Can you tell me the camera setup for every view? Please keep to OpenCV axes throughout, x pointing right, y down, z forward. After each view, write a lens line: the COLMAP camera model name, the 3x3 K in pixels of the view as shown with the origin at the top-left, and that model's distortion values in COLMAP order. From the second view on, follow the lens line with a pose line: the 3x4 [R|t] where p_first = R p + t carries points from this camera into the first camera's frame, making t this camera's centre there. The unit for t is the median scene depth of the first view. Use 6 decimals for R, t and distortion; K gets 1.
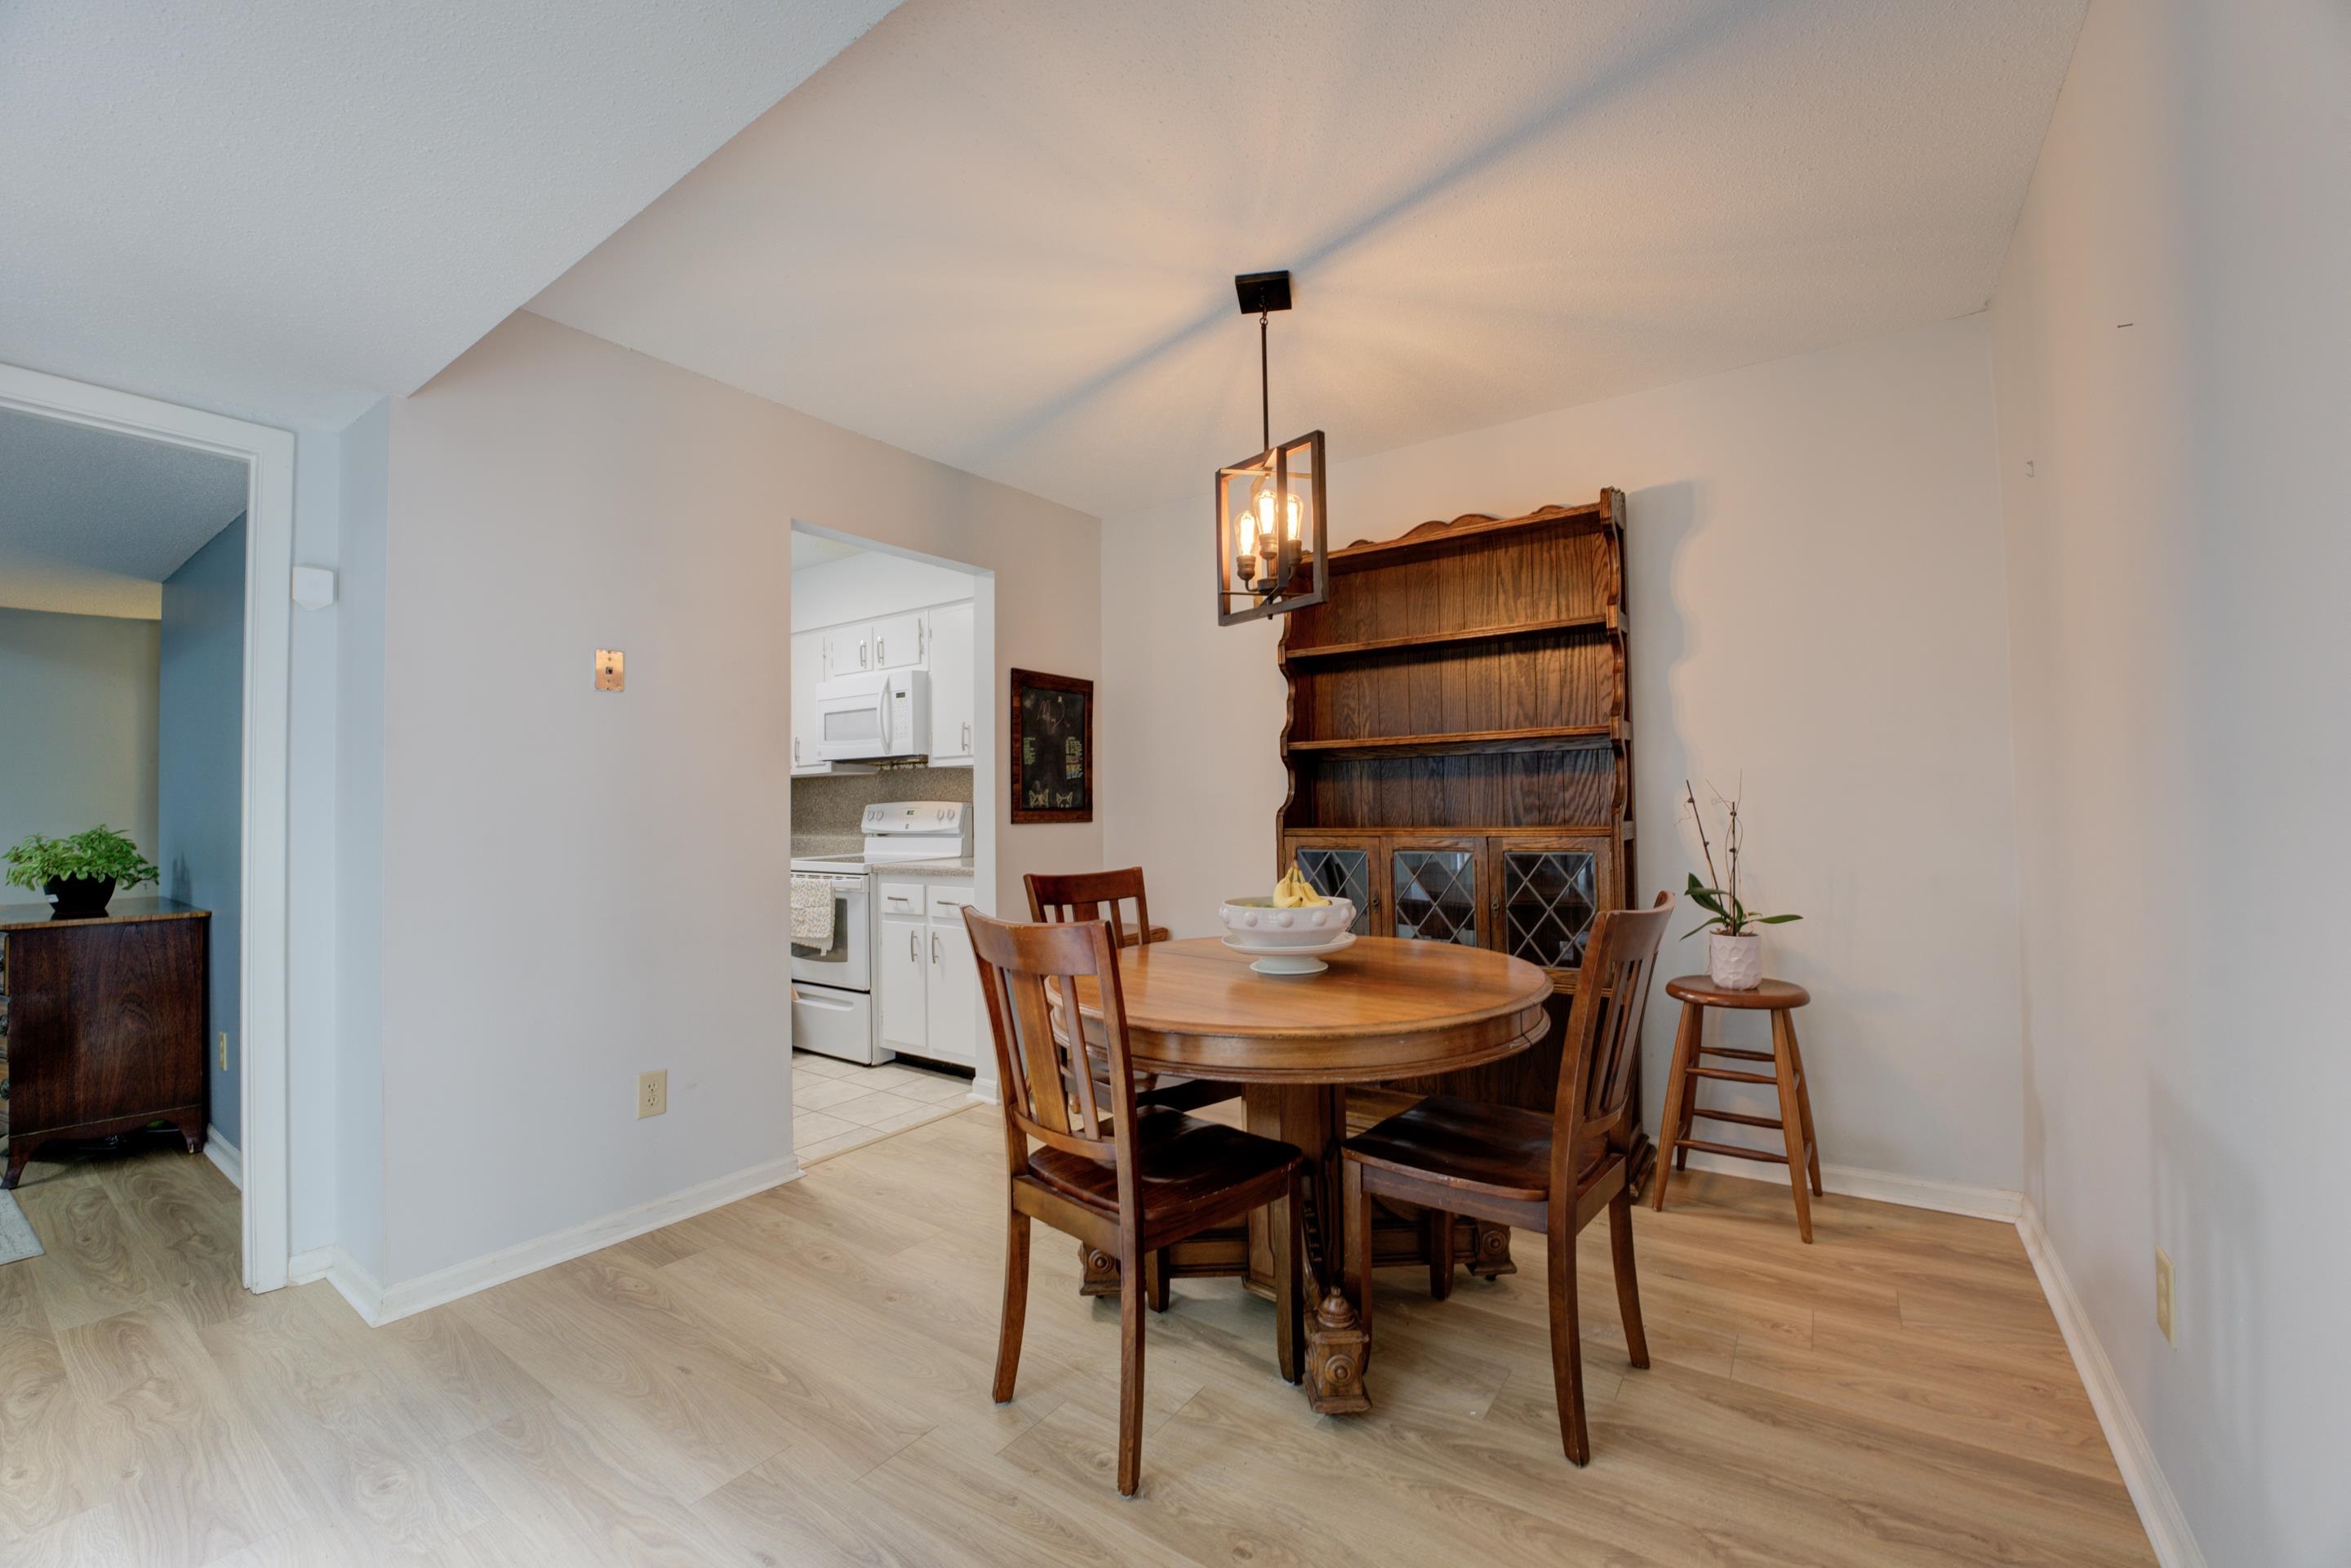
lens RADIAL K [[939.7, 0, 1166.9], [0, 939.7, 787.0], [0, 0, 1]] dist [-0.030484, 0.003804]
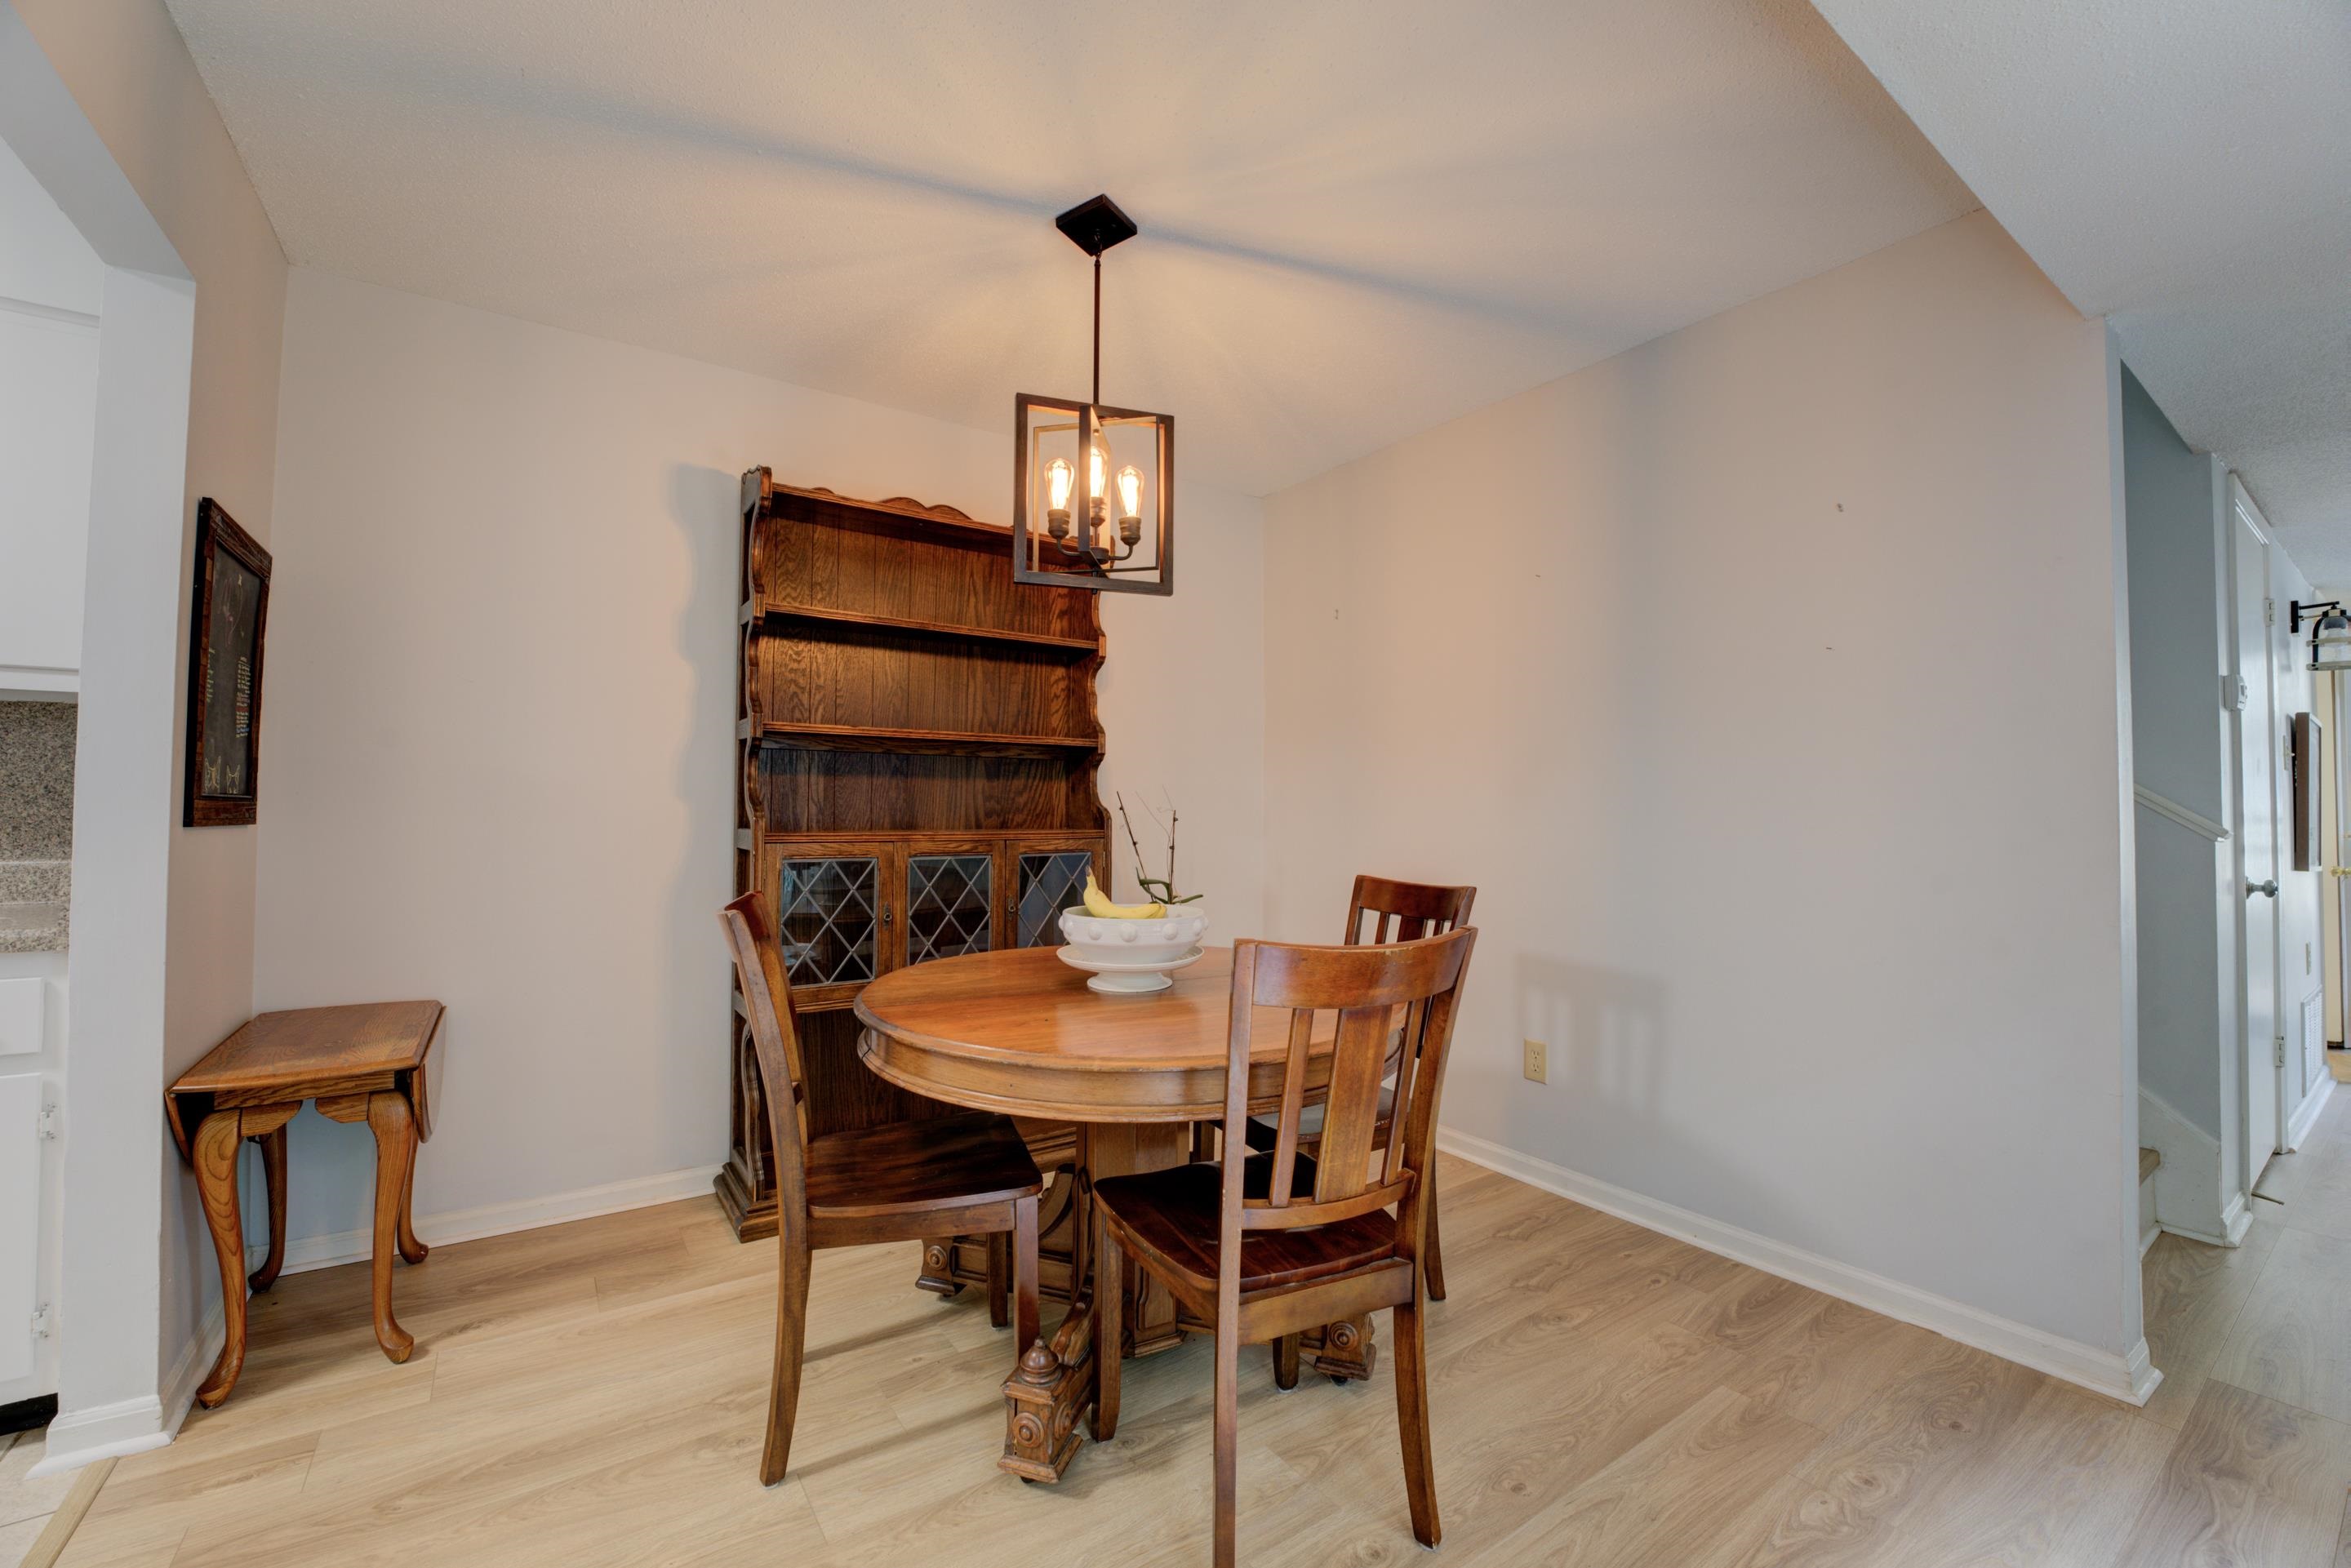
lens RADIAL K [[939.7, 0, 1166.9], [0, 939.7, 787.0], [0, 0, 1]] dist [-0.030484, 0.003804]
pose [[0.352013, 0.042948, 0.935009, -0.482926], [-0.033918, 0.998876, -0.033112, 0.021442], [-0.935380, -0.020058, 0.353074, 0.439725]]
